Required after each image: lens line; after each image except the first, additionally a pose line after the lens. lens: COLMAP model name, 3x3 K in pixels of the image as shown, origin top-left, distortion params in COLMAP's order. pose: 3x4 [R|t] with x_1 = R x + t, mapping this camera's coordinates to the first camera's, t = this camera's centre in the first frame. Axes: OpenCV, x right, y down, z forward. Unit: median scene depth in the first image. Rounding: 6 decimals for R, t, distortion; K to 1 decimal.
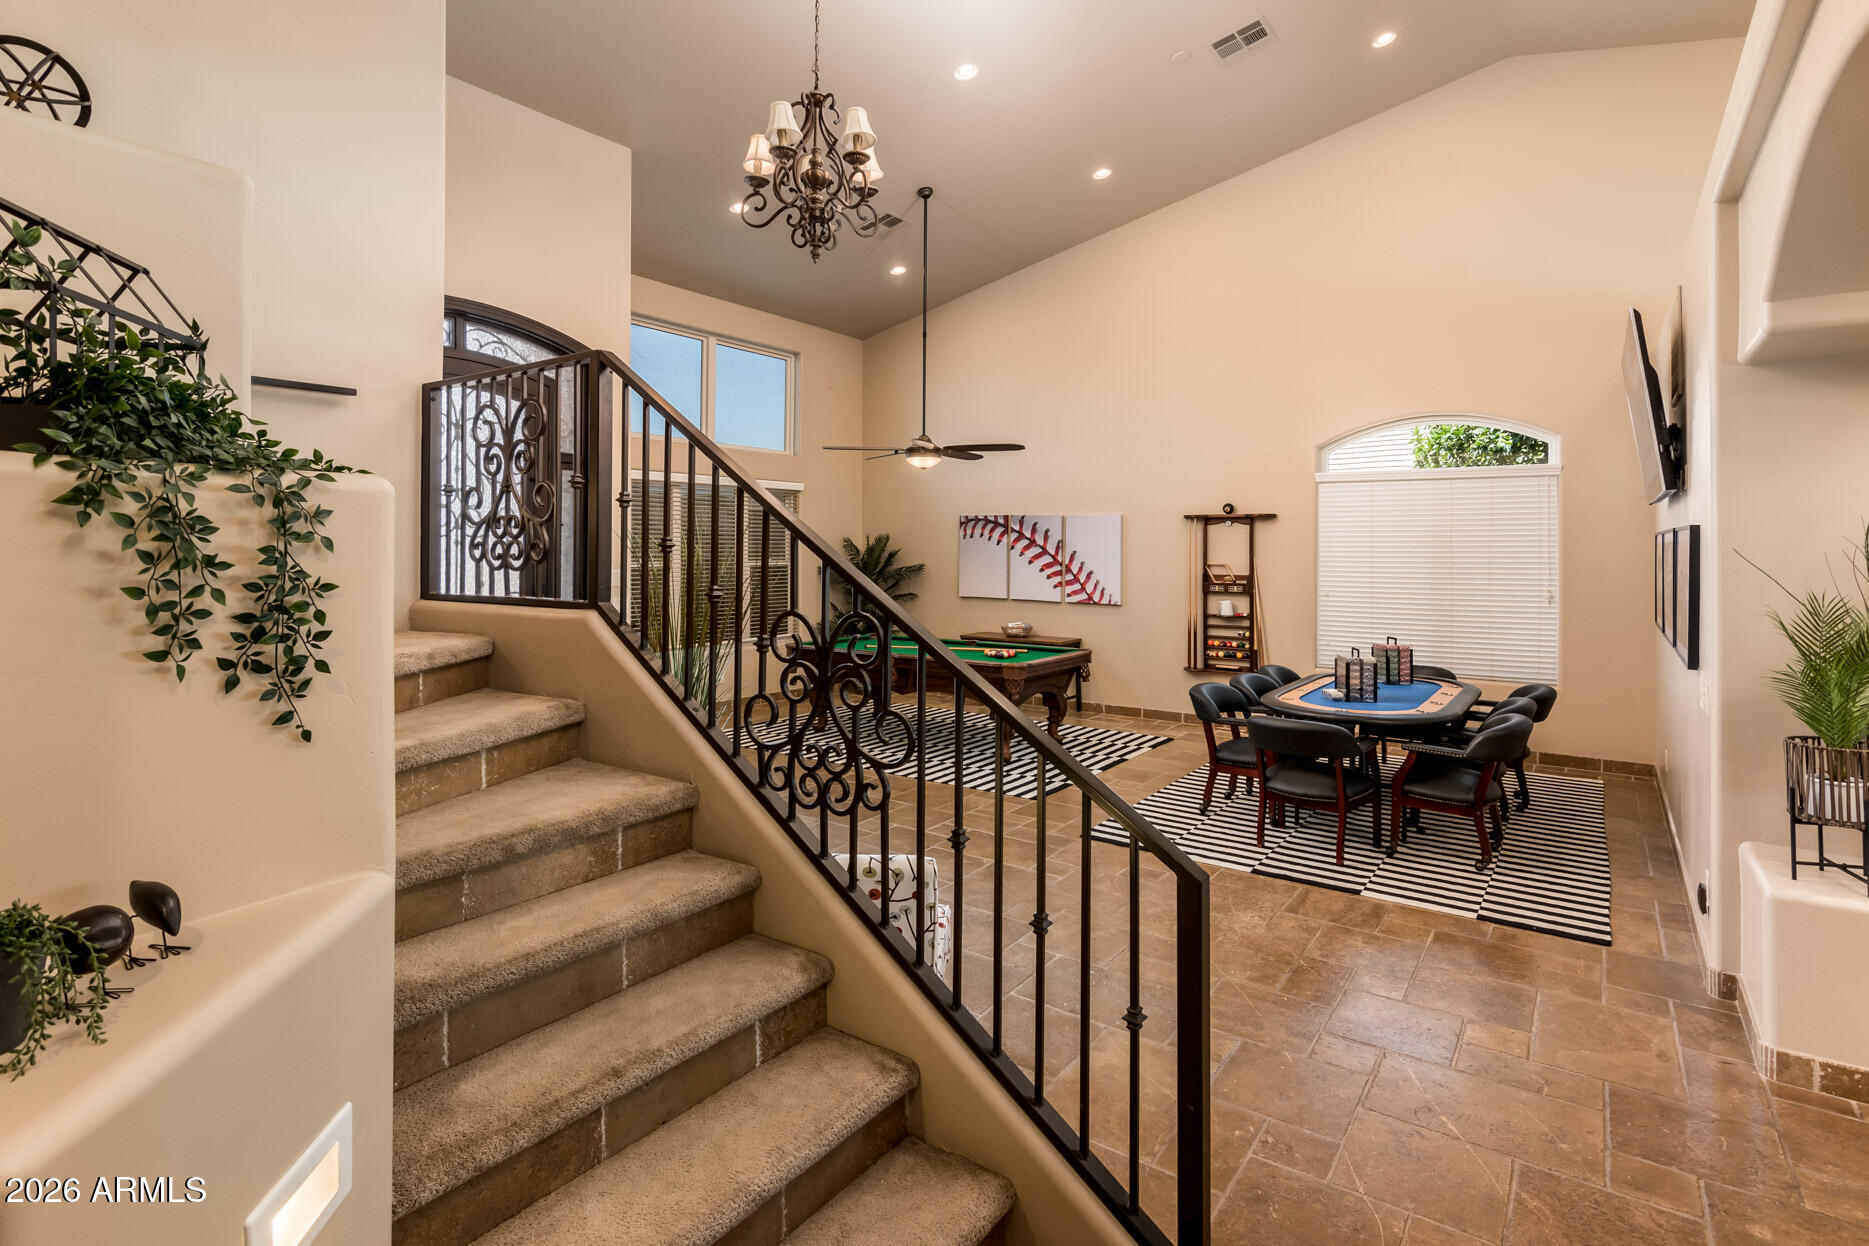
lens RADIAL K [[933.7, 0, 911.2], [0, 933.7, 541.0], [0, 0, 1]] dist [-0.003419, -0.000931]
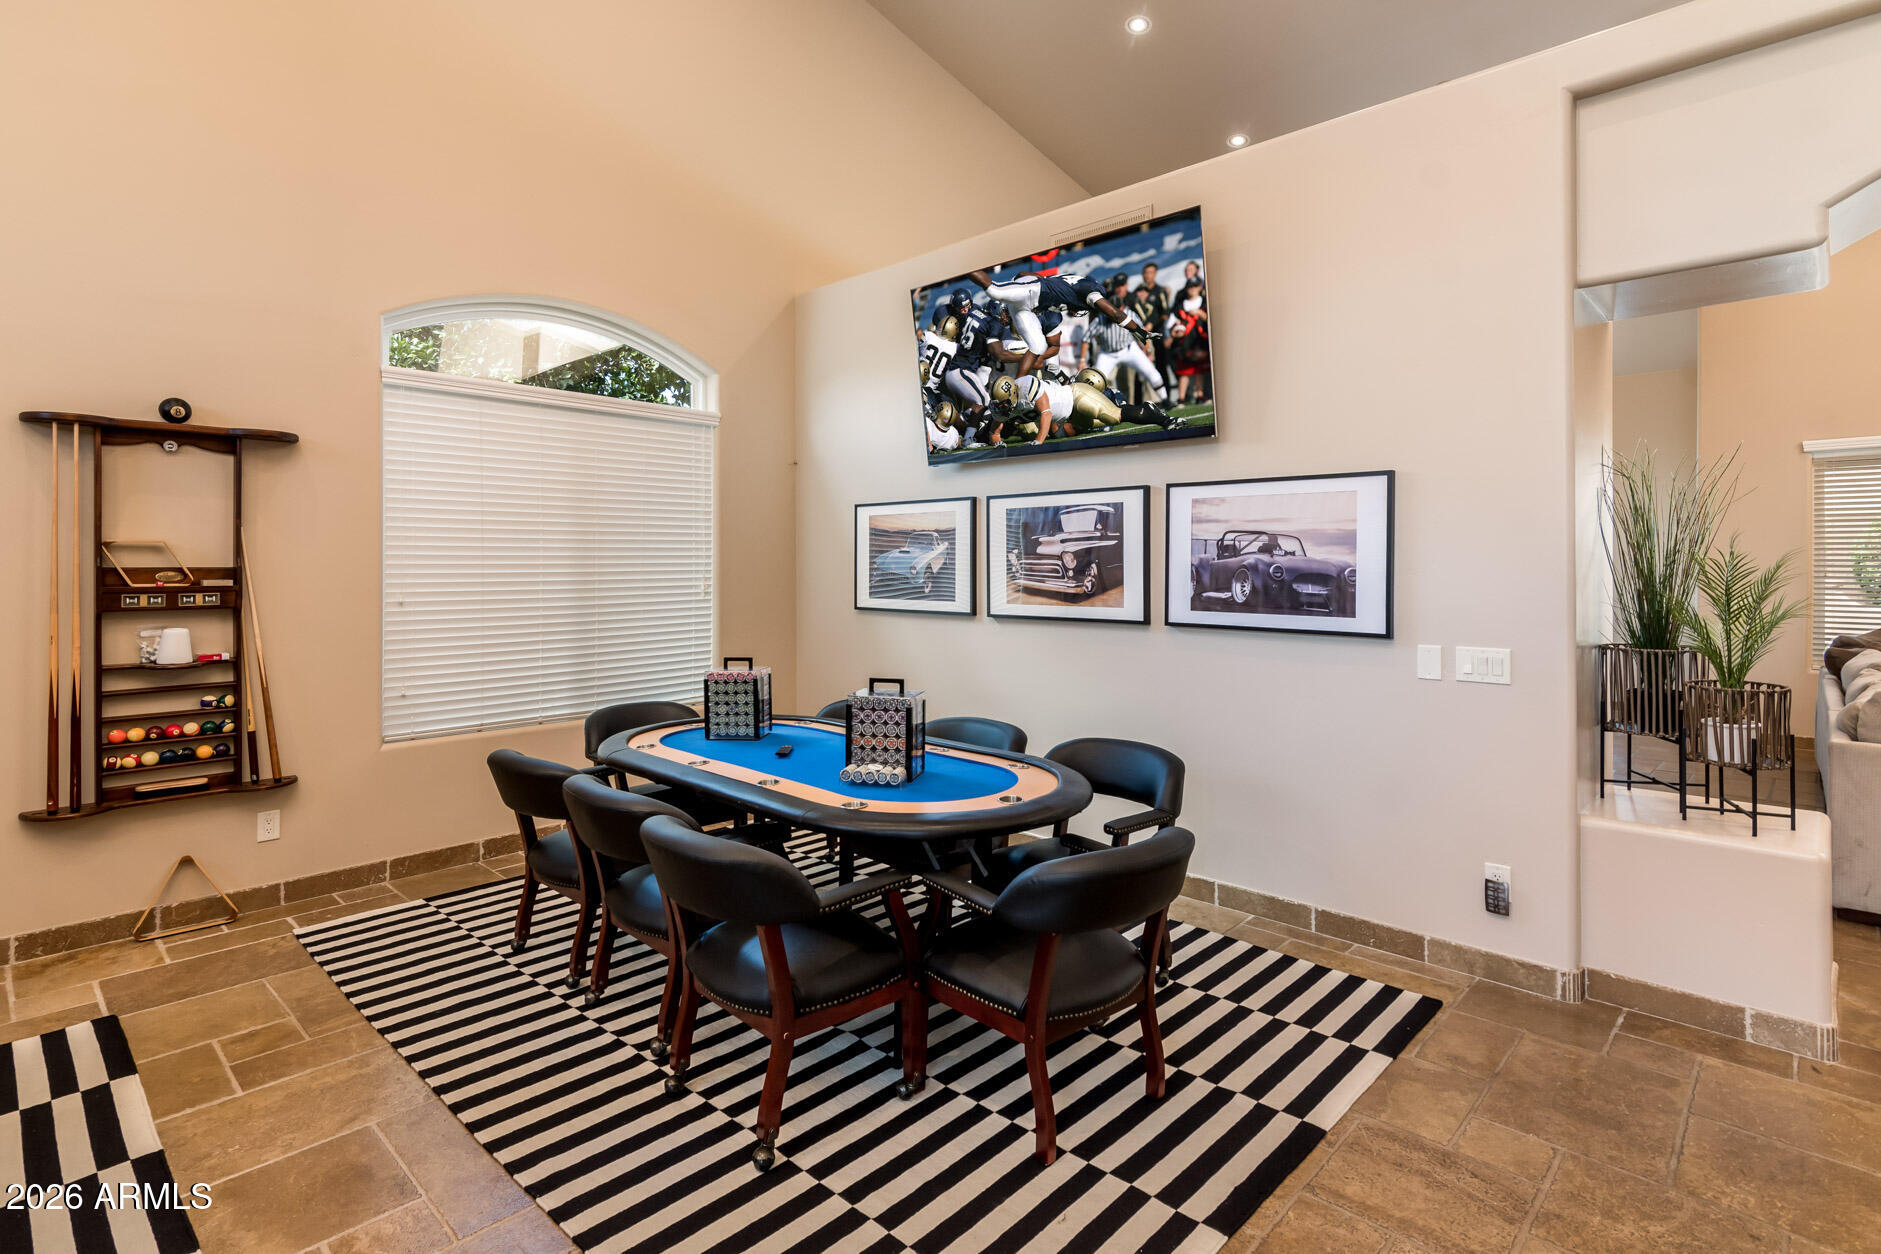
lens RADIAL K [[928.9, 0, 934.8], [0, 928.9, 572.8], [0, 0, 1]] dist [0.000837, 0.000271]
pose [[0.132376, -0.008871, 0.991160, -0.031947], [-0.006076, 0.999934, 0.009761, 0.031710], [-0.991181, -0.007314, 0.132313, 0.590249]]
